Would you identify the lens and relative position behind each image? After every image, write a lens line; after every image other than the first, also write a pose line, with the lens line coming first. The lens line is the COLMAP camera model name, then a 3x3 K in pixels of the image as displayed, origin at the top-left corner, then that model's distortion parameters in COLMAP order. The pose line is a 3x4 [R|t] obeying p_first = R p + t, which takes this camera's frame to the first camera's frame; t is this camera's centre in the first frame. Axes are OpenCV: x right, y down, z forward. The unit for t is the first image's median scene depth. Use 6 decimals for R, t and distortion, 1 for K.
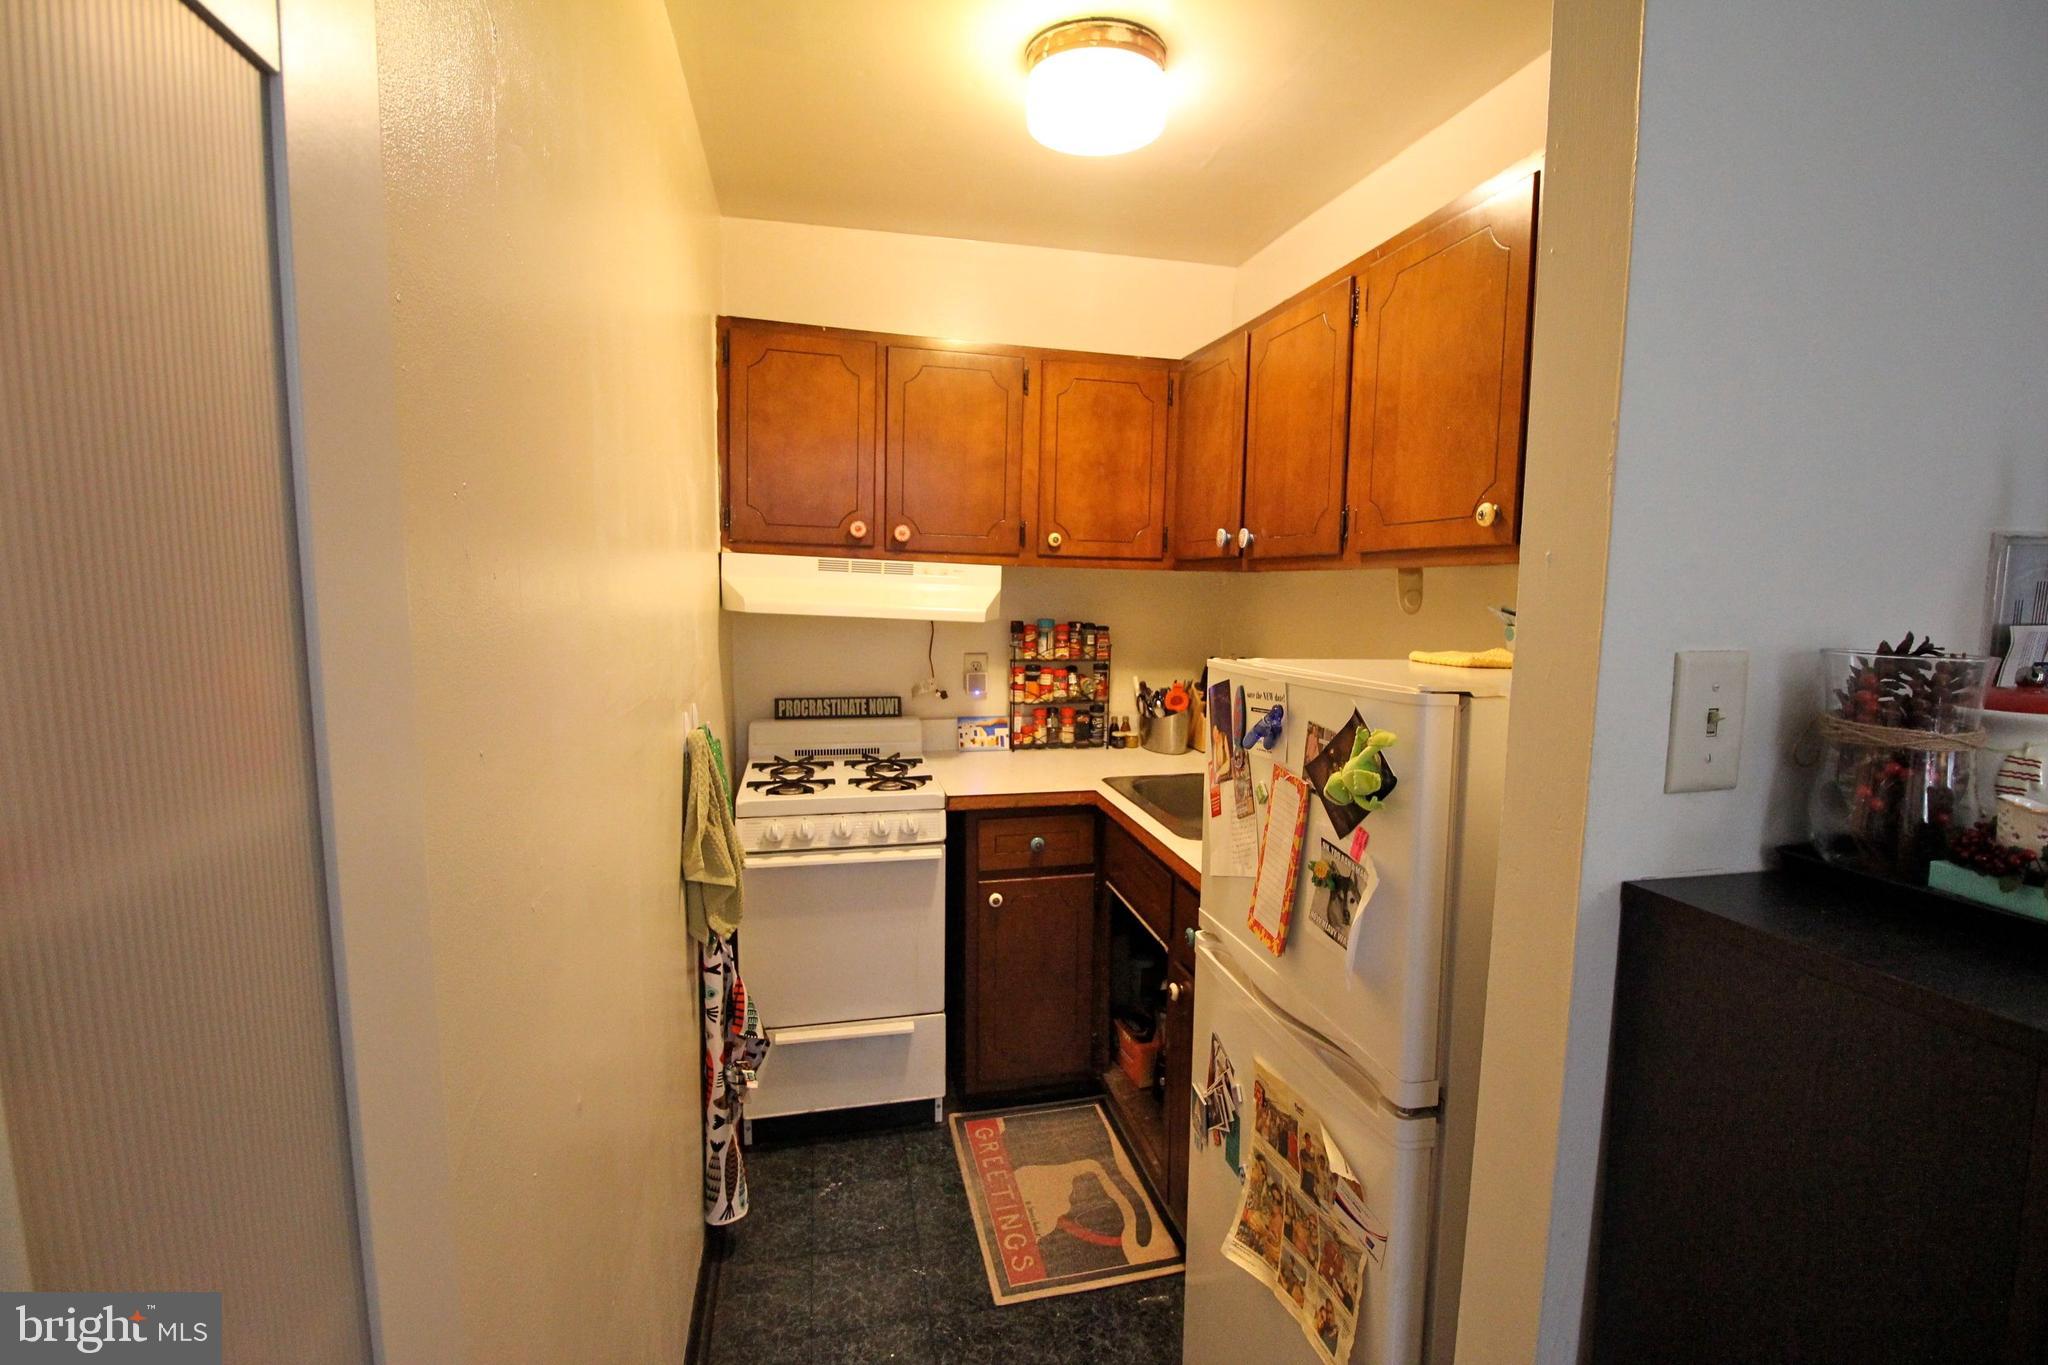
lens RADIAL K [[947.4, 0, 1036.4], [0, 947.4, 681.1], [0, 0, 1]] dist [-0.000238, -0.012402]
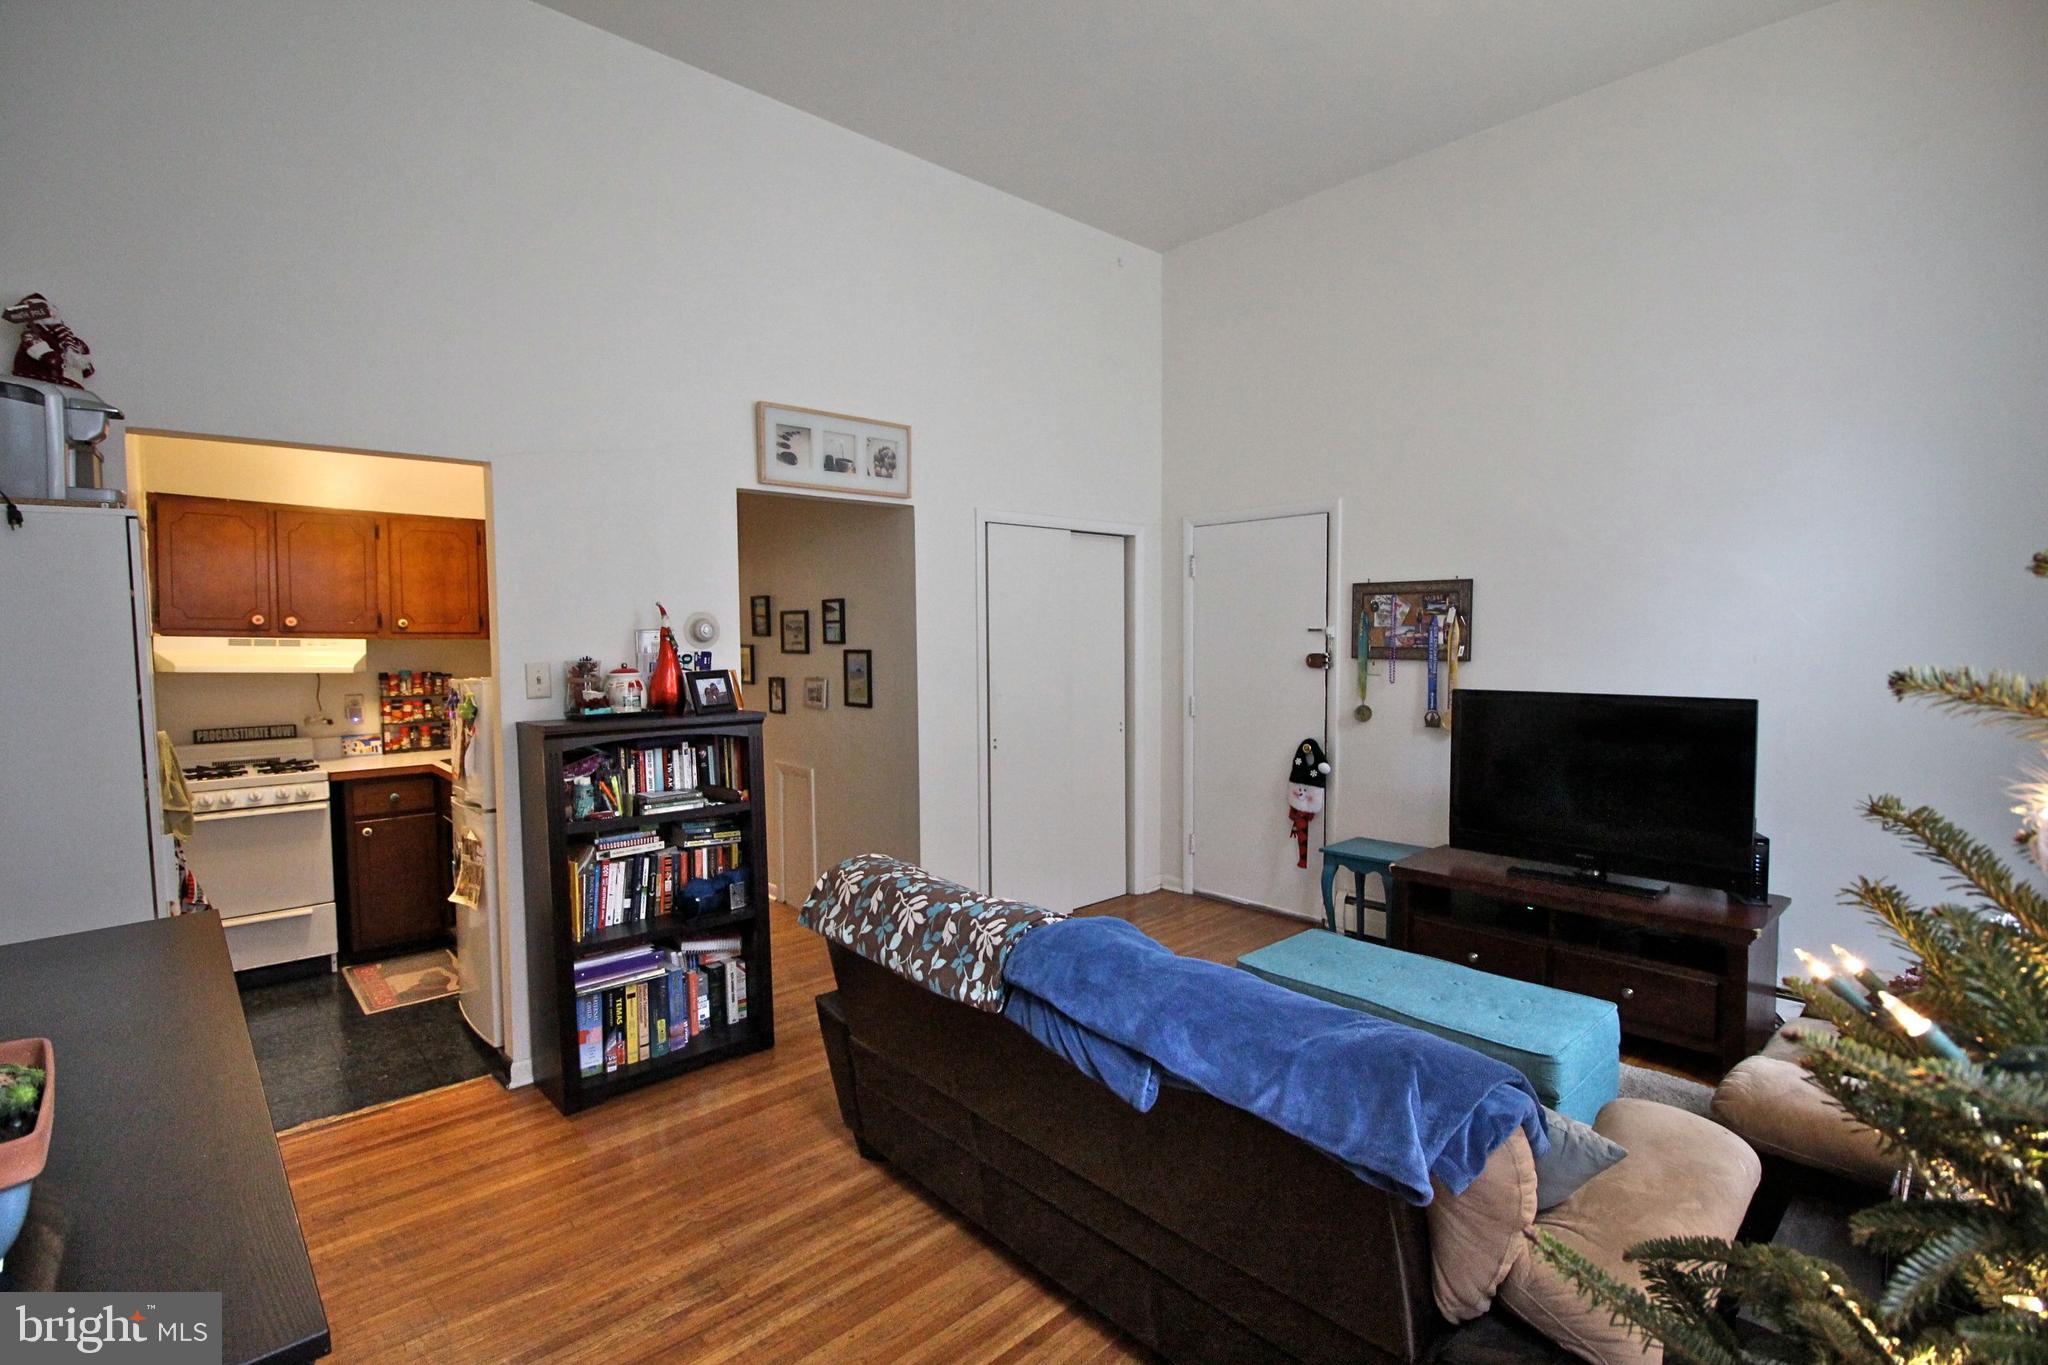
lens RADIAL K [[947.4, 0, 1036.4], [0, 947.4, 681.1], [0, 0, 1]] dist [-0.000238, -0.012402]
pose [[0.869345, -0.047430, 0.491924, 0.171699], [0.075877, 0.996392, -0.038022, 0.106849], [-0.488345, 0.070380, 0.869808, -1.039719]]
